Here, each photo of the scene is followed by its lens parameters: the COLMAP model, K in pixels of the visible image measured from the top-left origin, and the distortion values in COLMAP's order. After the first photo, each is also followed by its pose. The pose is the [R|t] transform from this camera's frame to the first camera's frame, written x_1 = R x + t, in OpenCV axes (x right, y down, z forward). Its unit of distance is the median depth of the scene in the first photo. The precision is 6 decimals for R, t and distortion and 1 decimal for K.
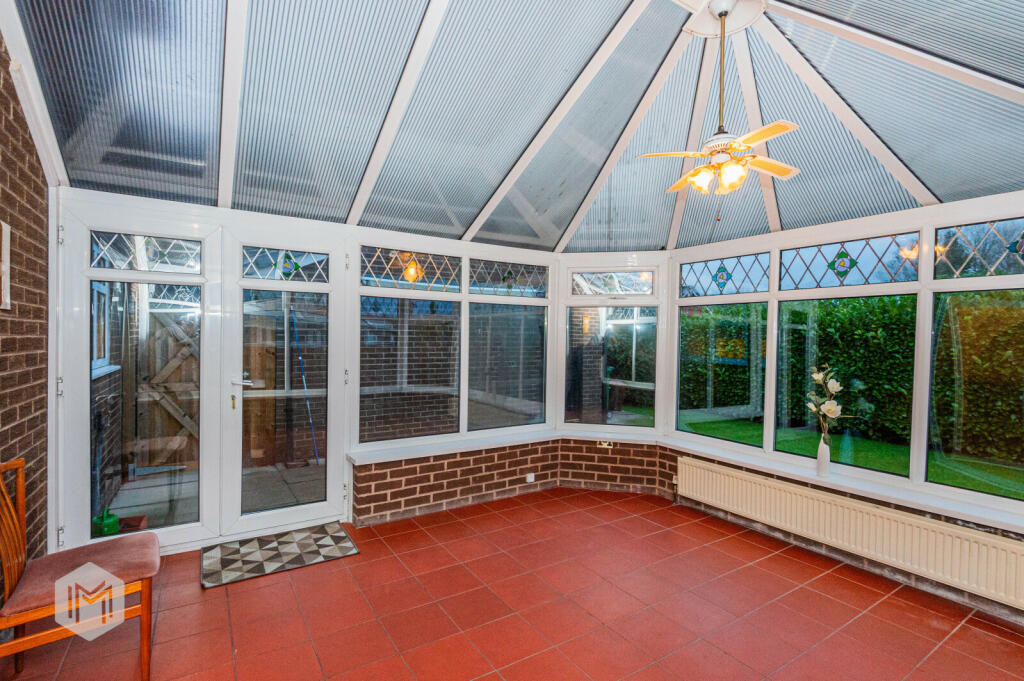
lens RADIAL K [[478.4, 0, 512.0], [0, 478.4, 340.5], [0, 0, 1]] dist [0.002215, -0.012579]
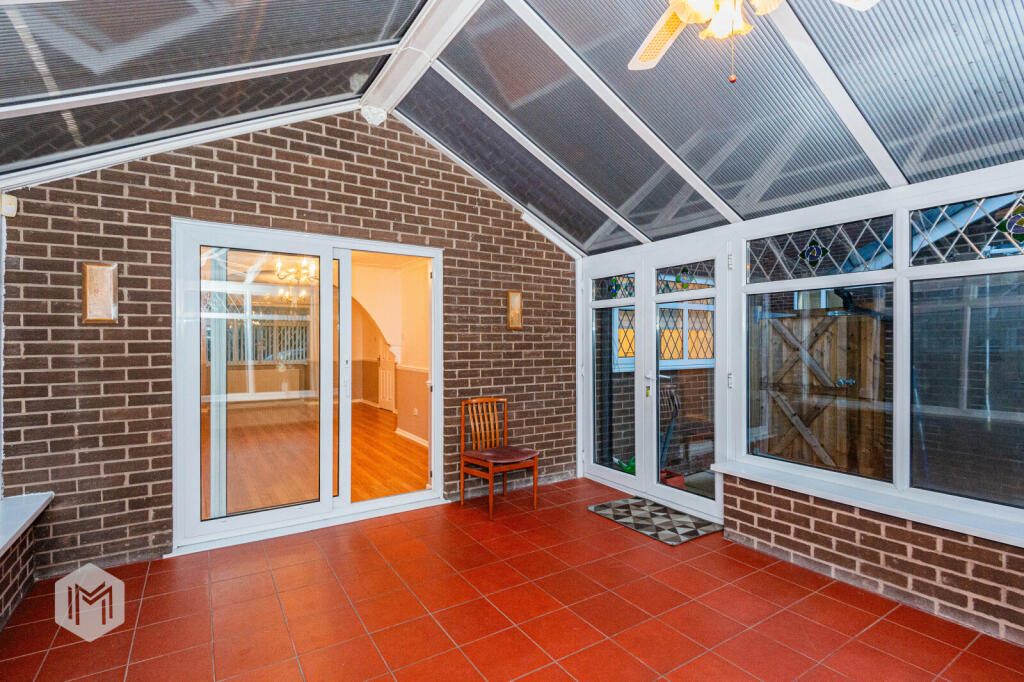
lens RADIAL K [[478.4, 0, 512.0], [0, 478.4, 341.0], [0, 0, 1]] dist [0.002215, -0.012579]
pose [[-0.010590, -0.015656, -0.999821, 0.641379], [-0.003377, 0.999872, -0.015621, 0.012397], [0.999938, 0.003211, -0.010641, 0.576086]]
